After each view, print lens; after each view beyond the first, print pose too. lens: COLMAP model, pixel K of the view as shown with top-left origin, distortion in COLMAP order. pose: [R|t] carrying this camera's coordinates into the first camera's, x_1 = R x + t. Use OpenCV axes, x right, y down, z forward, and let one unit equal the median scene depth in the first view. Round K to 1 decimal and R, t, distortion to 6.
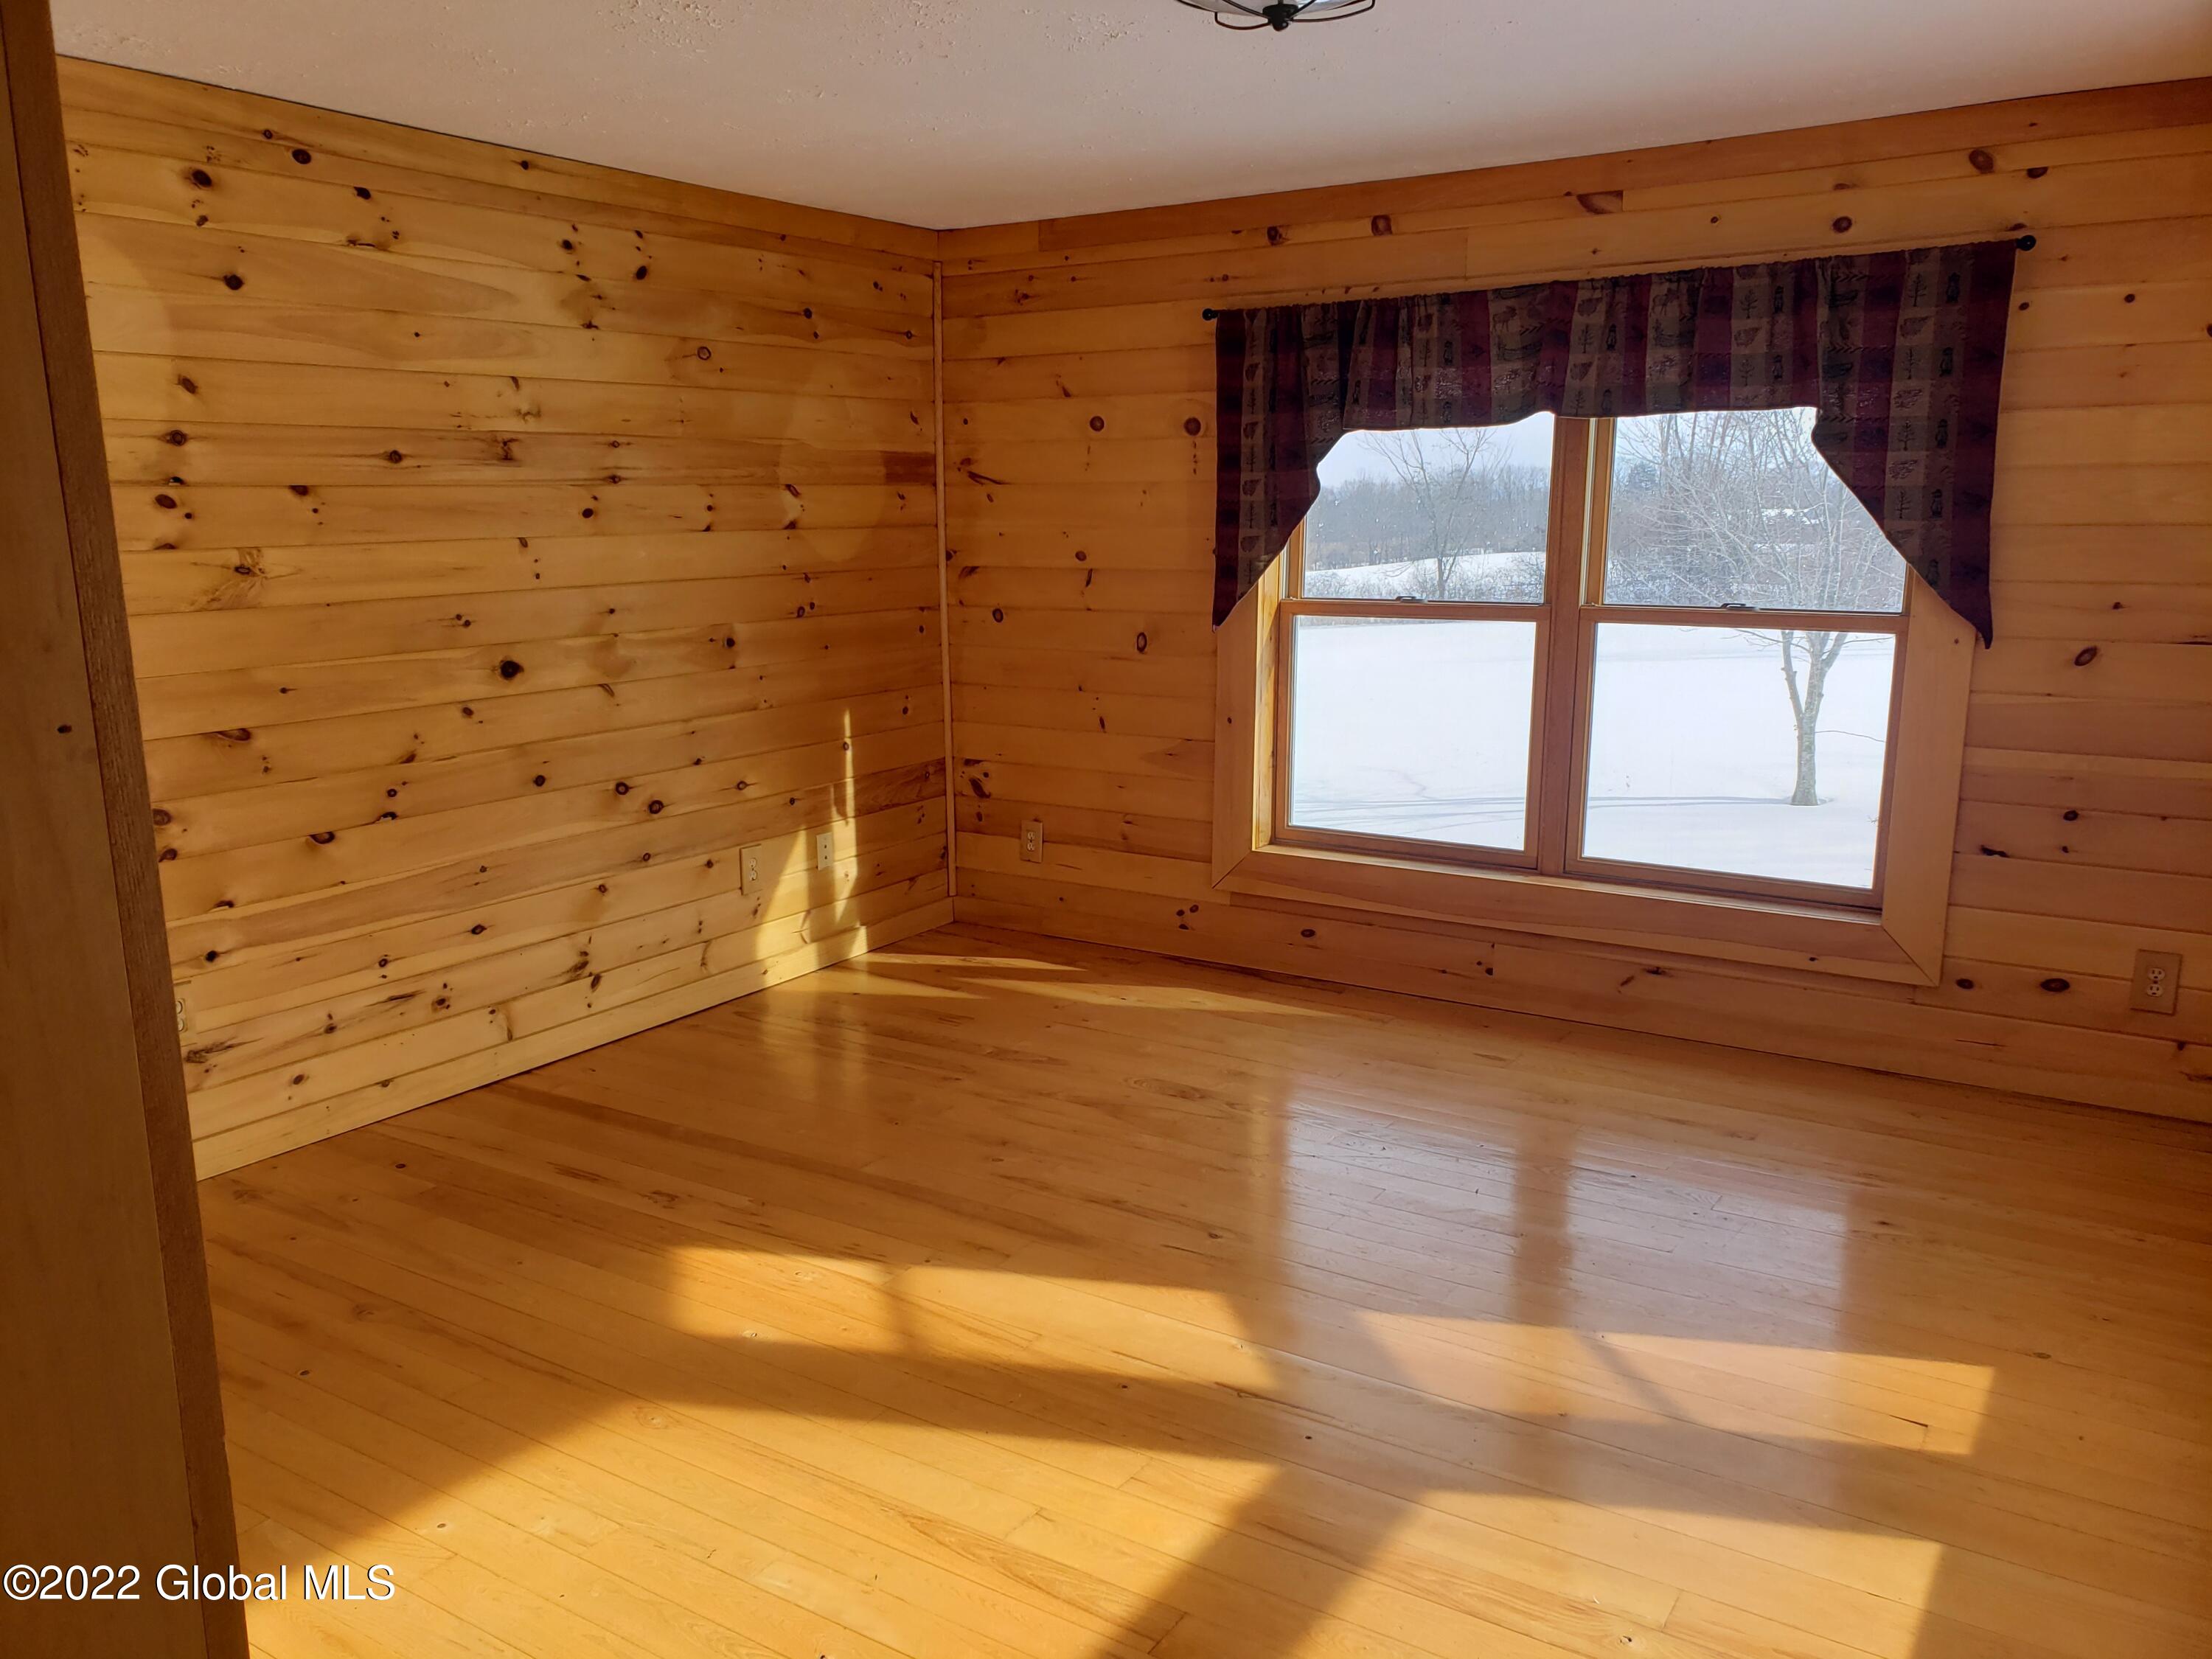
lens RADIAL K [[1709.9, 0, 1086.9], [0, 1709.9, 845.8], [0, 0, 1]] dist [0.046007, -0.037774]
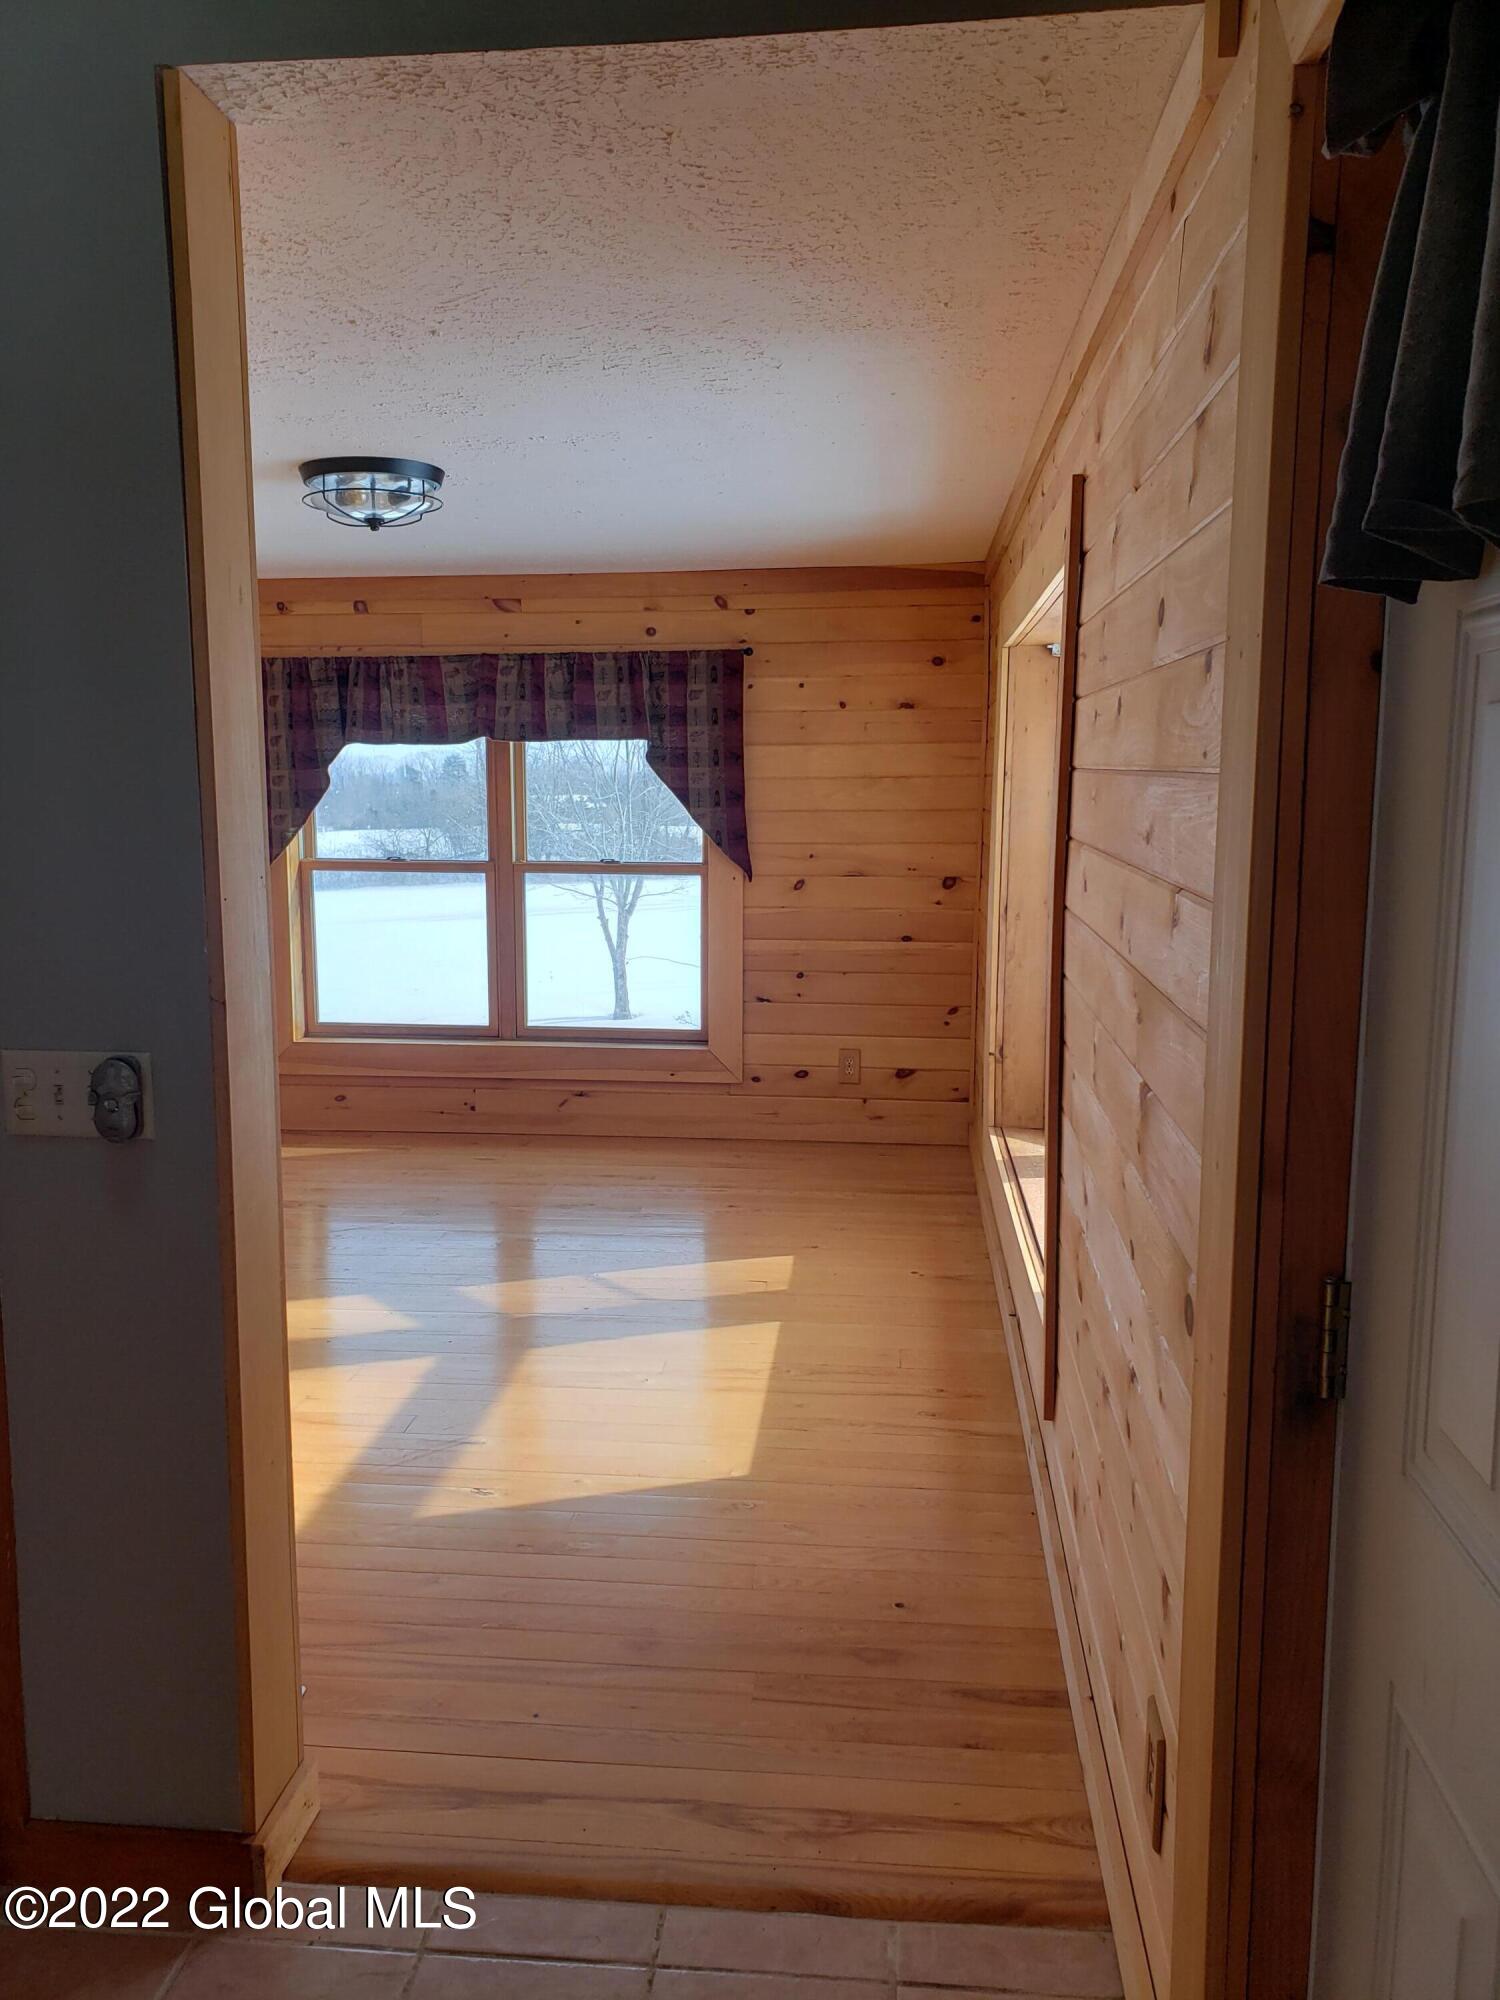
lens RADIAL K [[1546.0, 0, 755.8], [0, 1546.0, 993.4], [0, 0, 1]] dist [0.046007, -0.037774]
pose [[0.877843, -0.057456, 0.475489, -0.190766], [0.088538, 0.995135, -0.043211, 0.057347], [-0.470693, 0.080032, 0.878660, -0.311348]]
